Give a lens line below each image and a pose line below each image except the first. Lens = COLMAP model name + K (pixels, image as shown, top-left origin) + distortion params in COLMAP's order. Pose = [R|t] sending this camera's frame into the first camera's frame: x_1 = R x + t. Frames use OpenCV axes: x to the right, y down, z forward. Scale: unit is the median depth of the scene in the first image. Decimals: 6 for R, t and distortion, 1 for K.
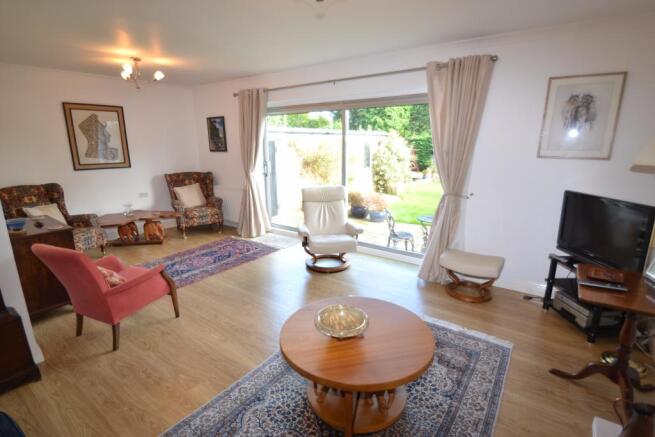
lens RADIAL K [[318.6, 0, 327.5], [0, 318.6, 218.5], [0, 0, 1]] dist [0.000503, 0.000010]
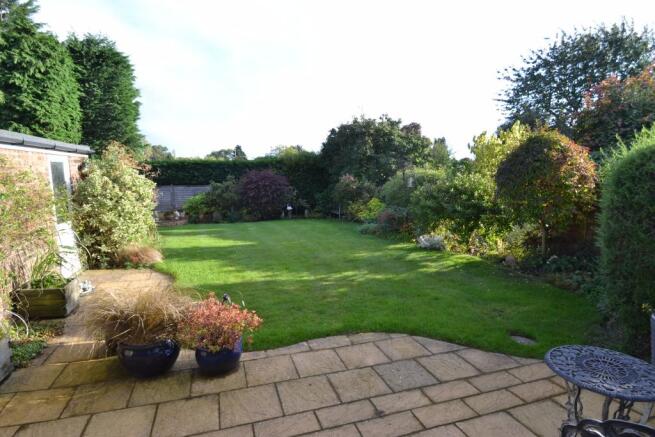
lens RADIAL K [[342.9, 0, 327.5], [0, 342.9, 218.5], [0, 0, 1]] dist [-0.001237, -0.000185]
pose [[0.580686, -0.100791, 0.807864, -0.045461], [0.184177, 0.982845, -0.009764, -0.089946], [-0.793021, 0.154460, 0.589288, 0.425545]]
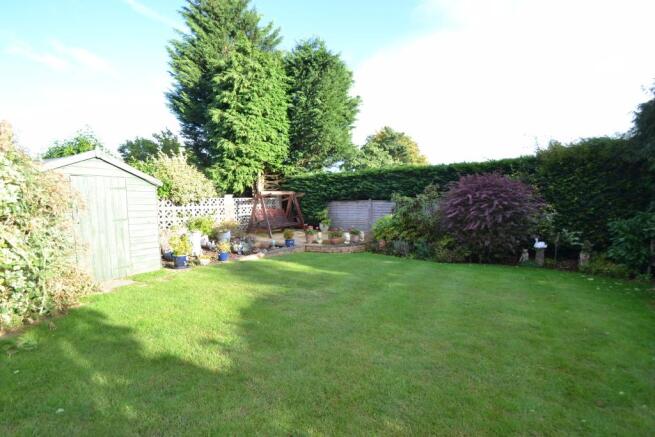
lens RADIAL K [[318.2, 0, 327.5], [0, 318.2, 218.5], [0, 0, 1]] dist [0.002736, -0.000155]
pose [[0.996612, -0.008759, 0.081782, 0.502933], [0.021768, 0.986947, -0.159566, -0.132134], [-0.079317, 0.160806, 0.983794, 0.733864]]
